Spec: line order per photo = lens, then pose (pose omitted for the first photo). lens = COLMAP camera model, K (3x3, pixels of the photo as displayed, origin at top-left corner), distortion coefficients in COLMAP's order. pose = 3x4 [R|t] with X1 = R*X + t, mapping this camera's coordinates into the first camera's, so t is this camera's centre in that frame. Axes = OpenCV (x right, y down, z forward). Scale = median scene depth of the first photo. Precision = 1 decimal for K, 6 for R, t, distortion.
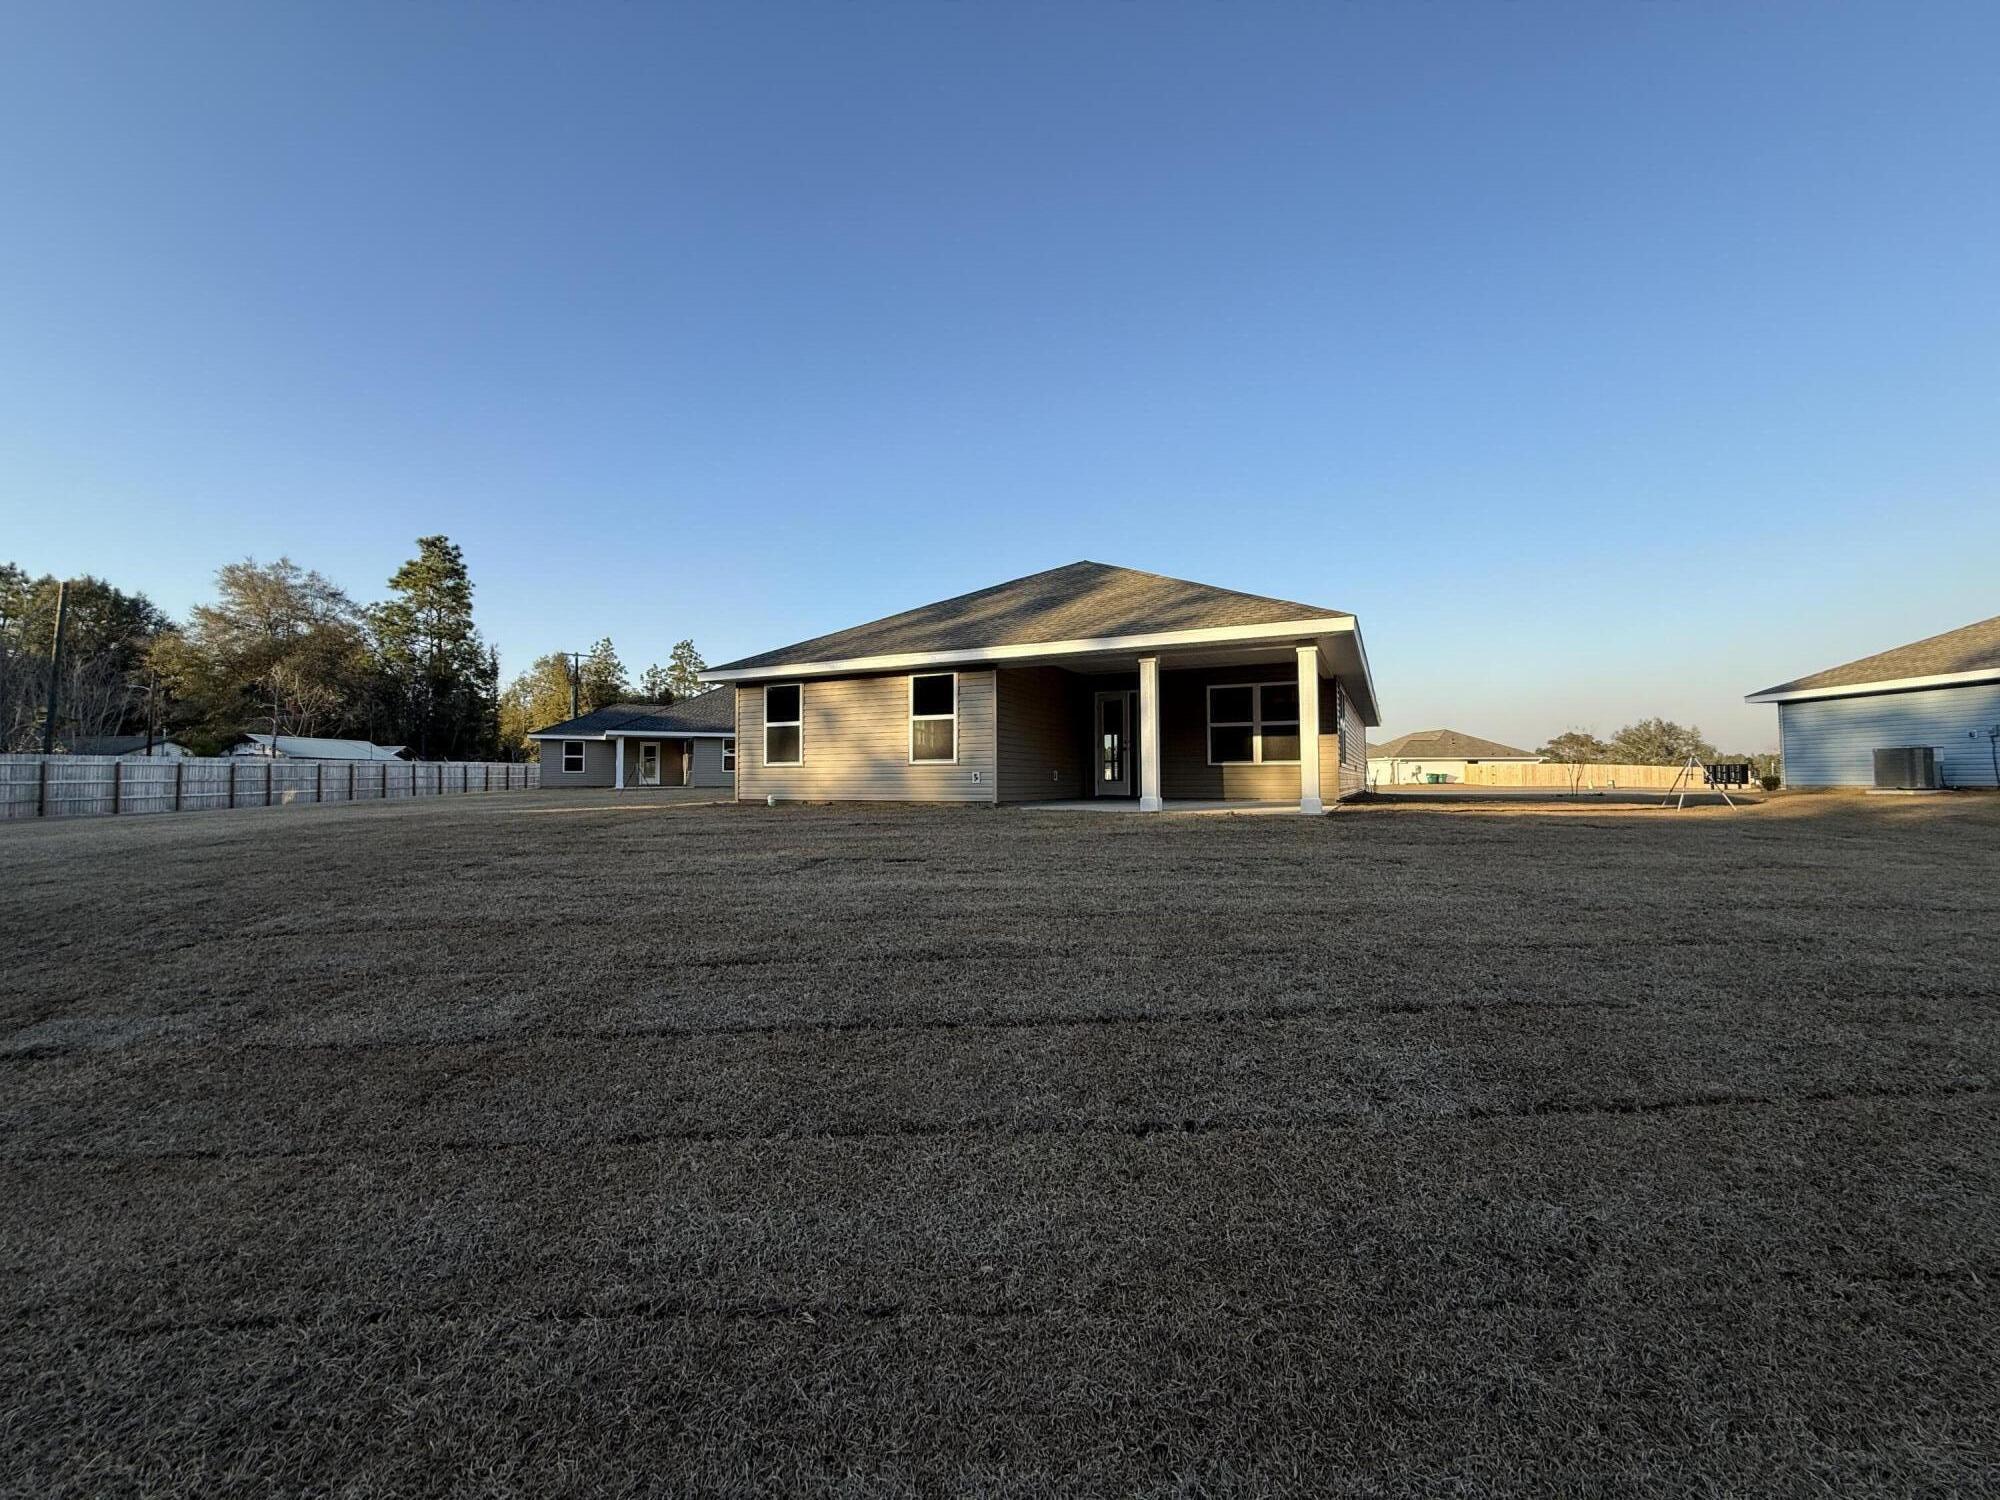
lens RADIAL K [[791.8, 0, 998.2], [0, 791.8, 740.9], [0, 0, 1]] dist [0.000907, -0.000102]
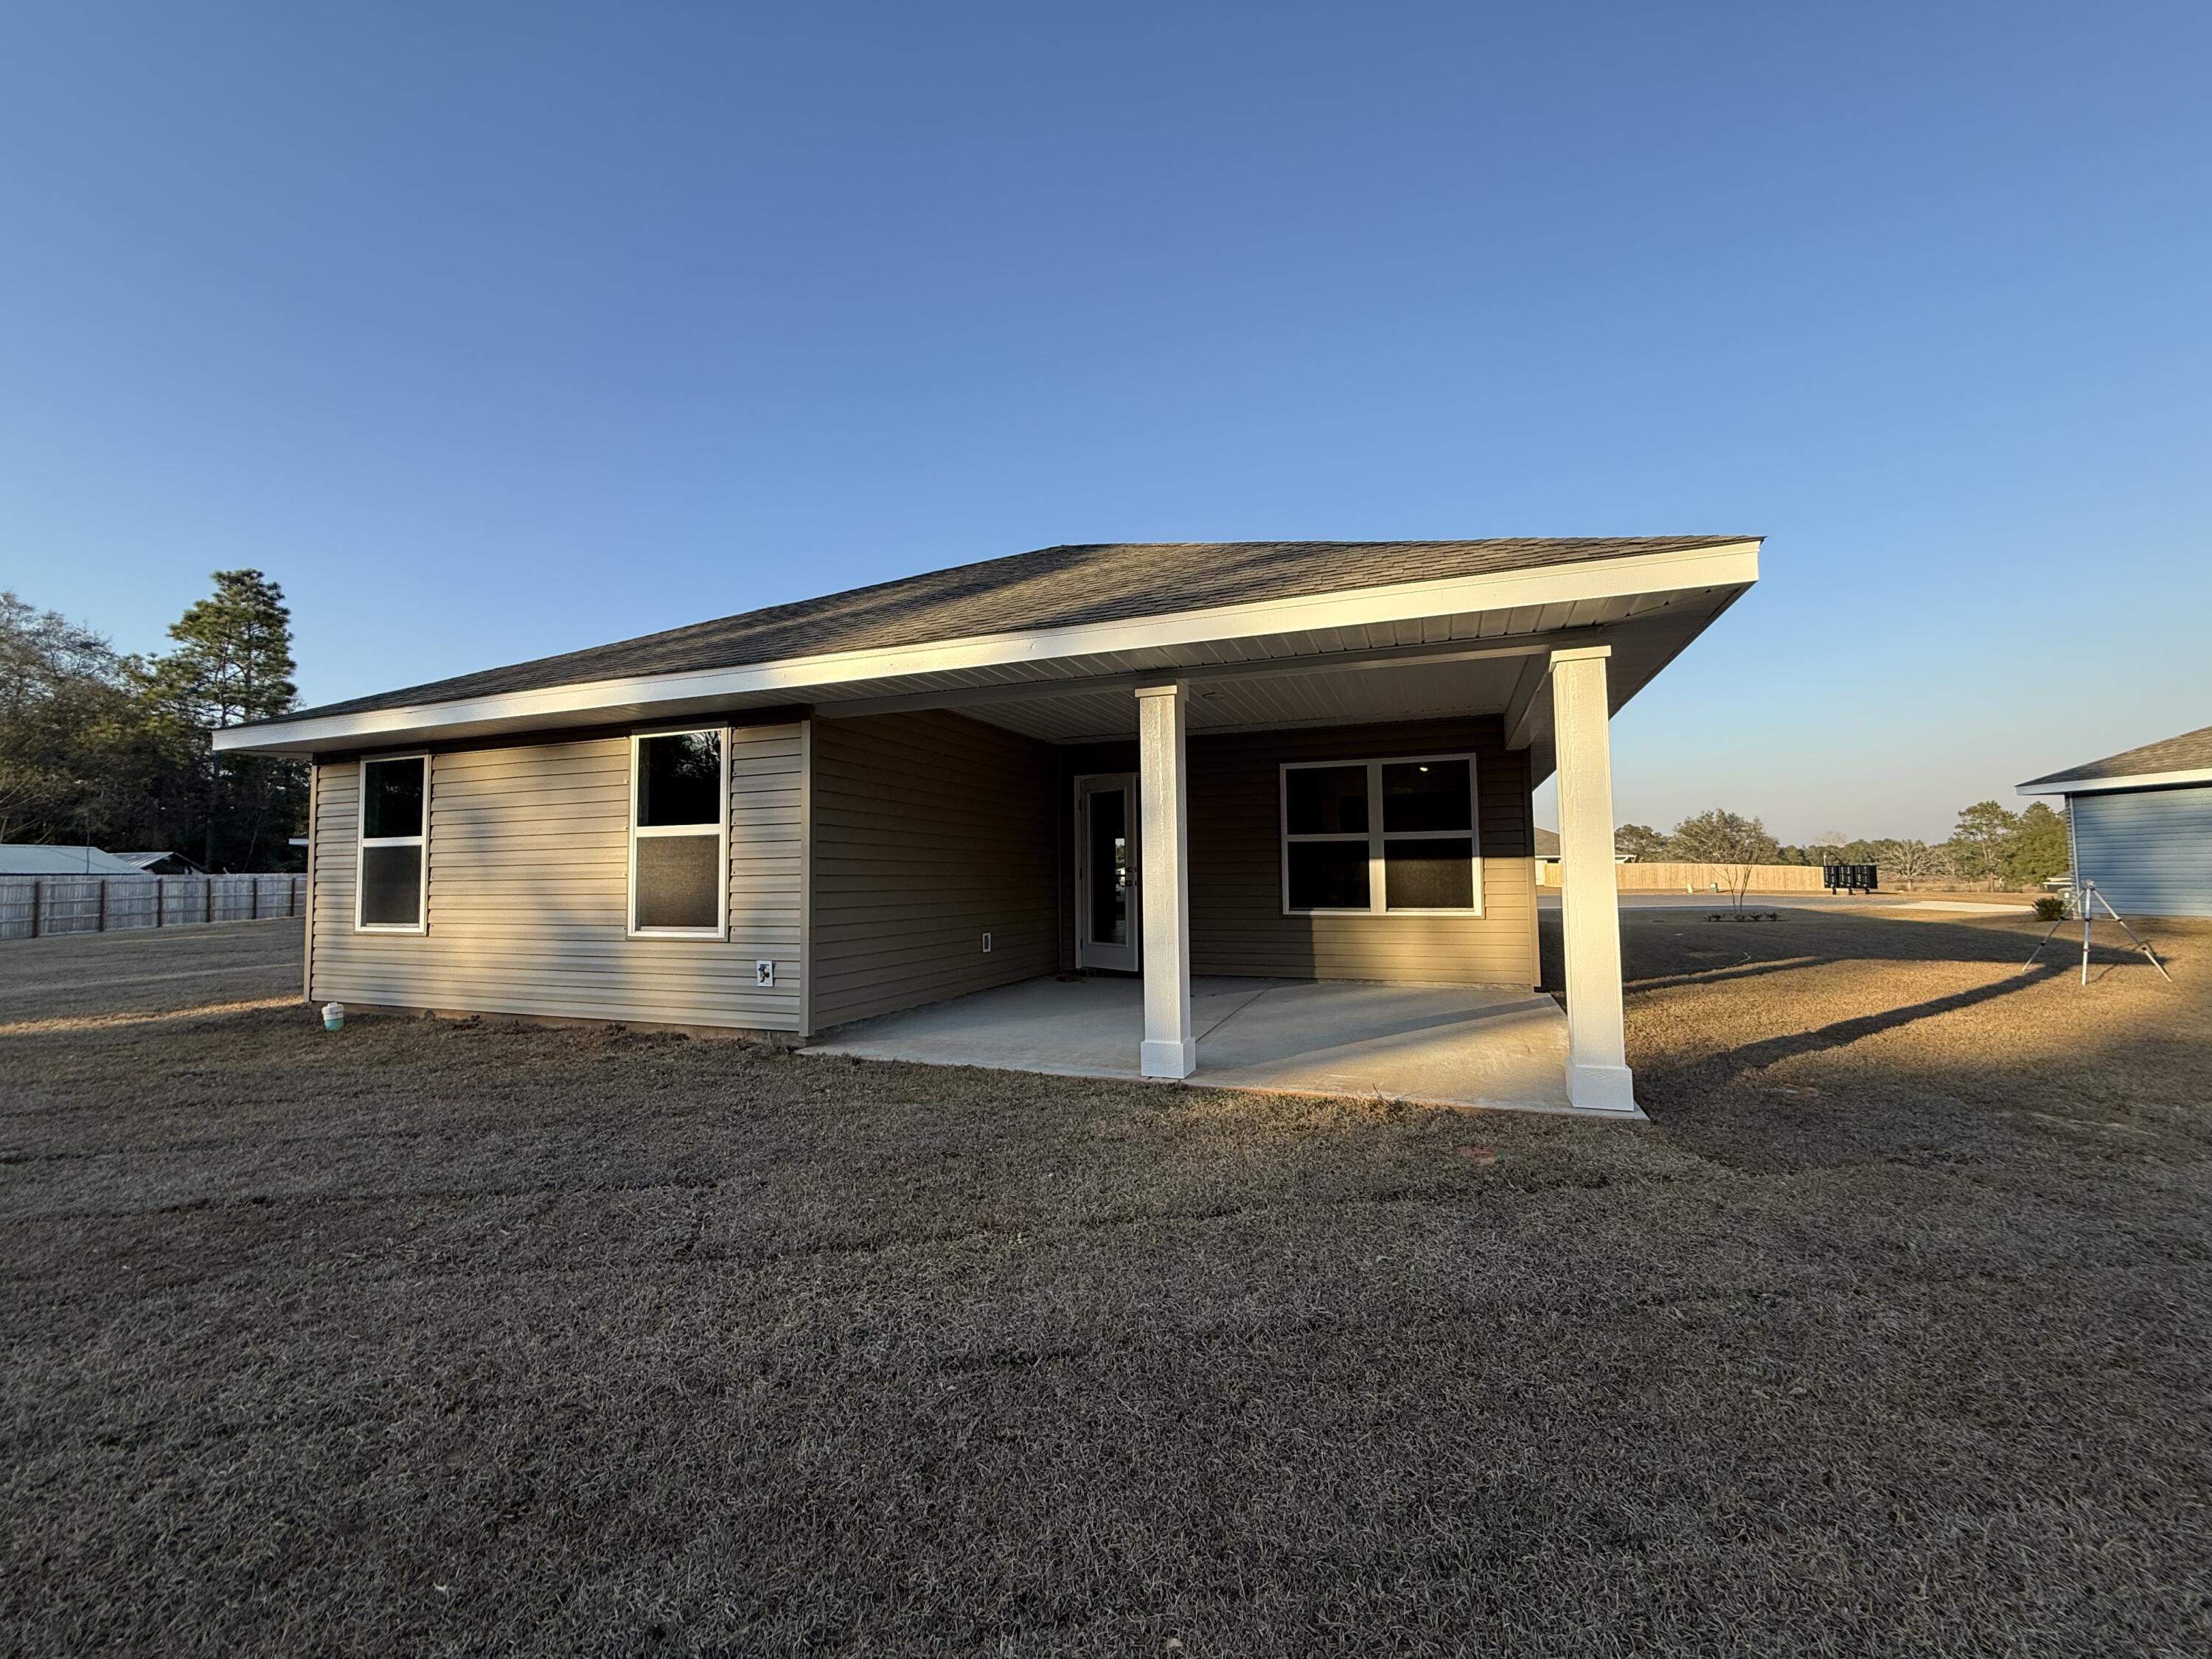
lens RADIAL K [[875.7, 0, 1107.7], [0, 875.7, 828.5], [0, 0, 1]] dist [0.000907, -0.000102]
pose [[0.995175, -0.003613, 0.098047, 0.093407], [0.004288, 0.999969, -0.006665, -0.023230], [-0.098019, 0.007053, 0.995160, 0.437659]]
